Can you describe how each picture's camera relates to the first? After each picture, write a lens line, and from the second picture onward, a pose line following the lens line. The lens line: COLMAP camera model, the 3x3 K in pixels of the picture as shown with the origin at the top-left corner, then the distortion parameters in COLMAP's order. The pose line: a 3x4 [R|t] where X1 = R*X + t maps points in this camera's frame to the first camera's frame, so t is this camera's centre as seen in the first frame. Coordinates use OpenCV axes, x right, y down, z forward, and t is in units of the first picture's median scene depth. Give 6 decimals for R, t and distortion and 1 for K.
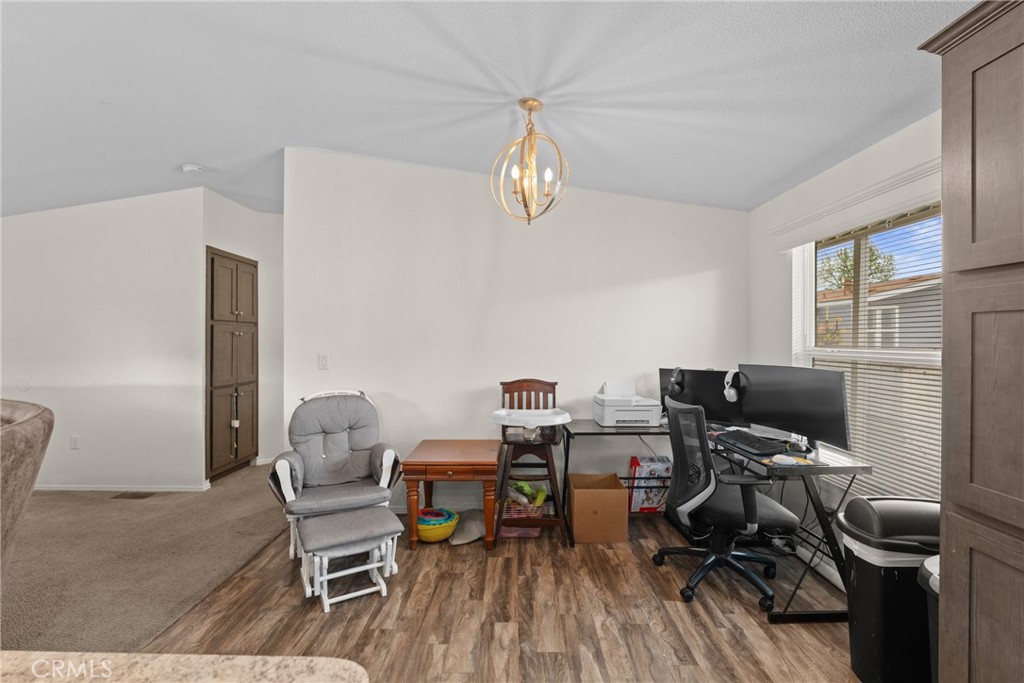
lens RADIAL K [[476.5, 0, 513.1], [0, 476.5, 332.0], [0, 0, 1]] dist [0.000557, -0.000181]
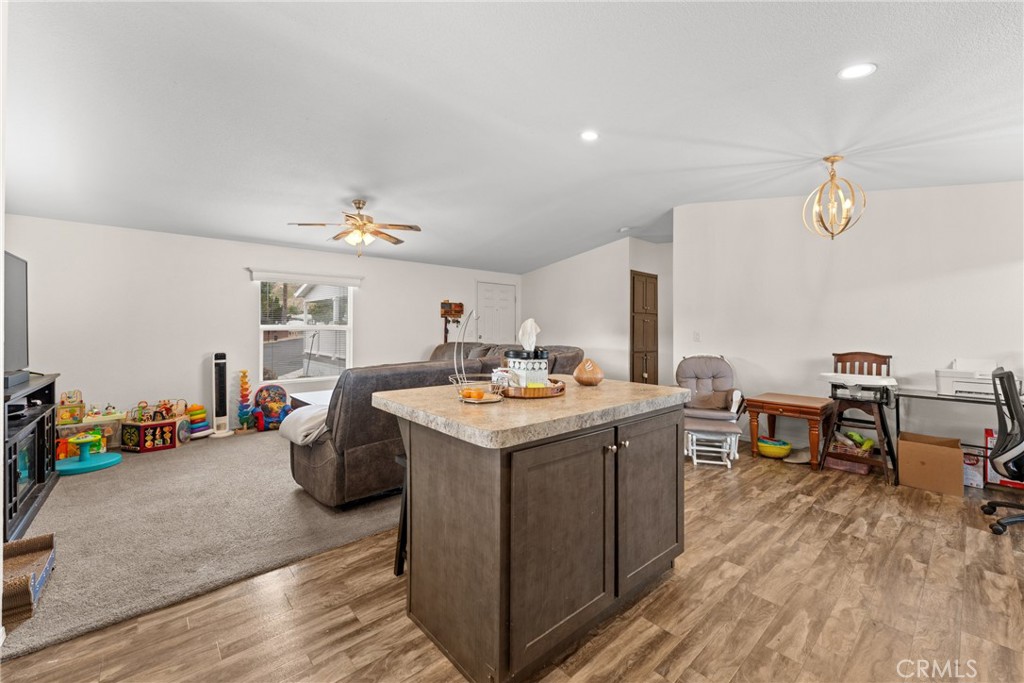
lens RADIAL K [[420.8, 0, 516.6], [0, 420.8, 331.6], [0, 0, 1]] dist [-0.001852, 0.000343]
pose [[0.691118, 0.004913, -0.722725, 0.232008], [0.007255, 0.999879, 0.013734, 0.026237], [0.722706, -0.014735, 0.690999, -0.471242]]
